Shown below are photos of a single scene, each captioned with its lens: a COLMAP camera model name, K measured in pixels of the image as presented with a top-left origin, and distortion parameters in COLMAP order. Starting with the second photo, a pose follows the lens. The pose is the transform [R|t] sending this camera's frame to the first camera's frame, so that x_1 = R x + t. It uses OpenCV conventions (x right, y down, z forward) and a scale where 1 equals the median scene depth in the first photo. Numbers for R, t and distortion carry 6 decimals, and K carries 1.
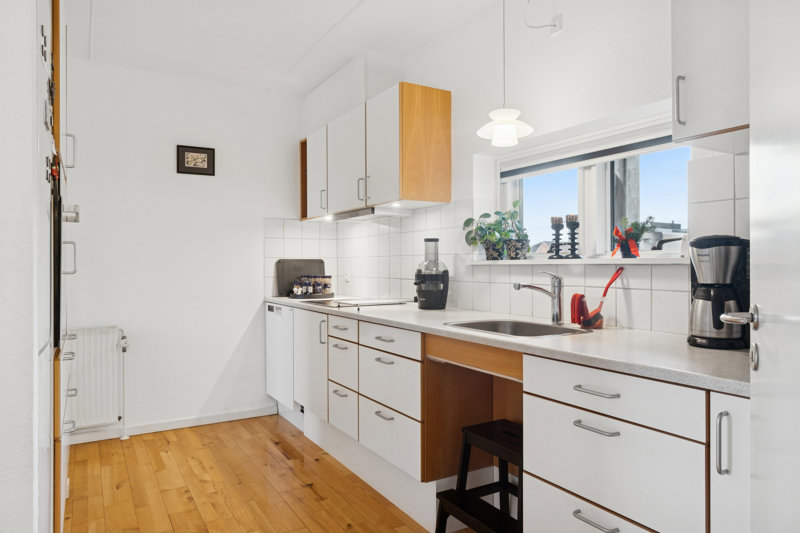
lens RADIAL K [[504.6, 0, 399.7], [0, 504.6, 269.8], [0, 0, 1]] dist [0.001310, 0.000200]
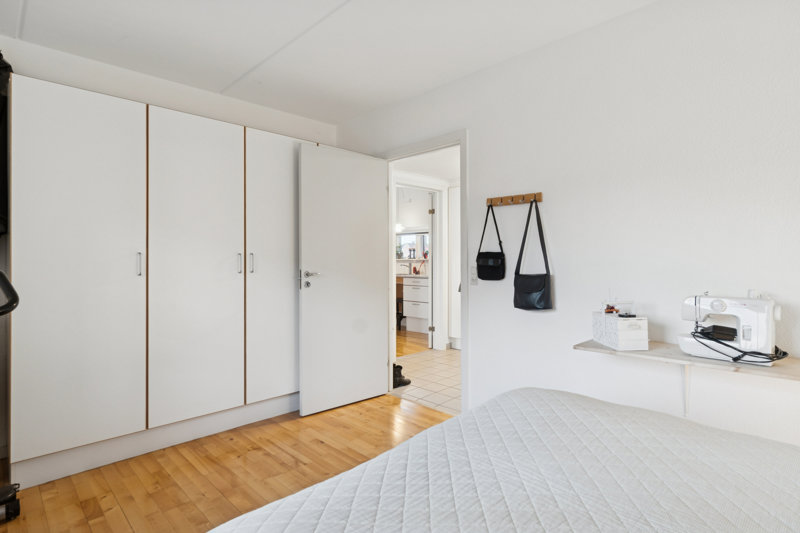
lens RADIAL K [[407.0, 0, 399.9], [0, 407.0, 265.3], [0, 0, 1]] dist [-0.001147, 0.001217]
pose [[0.963073, -0.002051, 0.269231, -0.717067], [-0.000923, 0.999940, 0.010921, -0.005262], [-0.269237, -0.010767, 0.963014, -2.350709]]
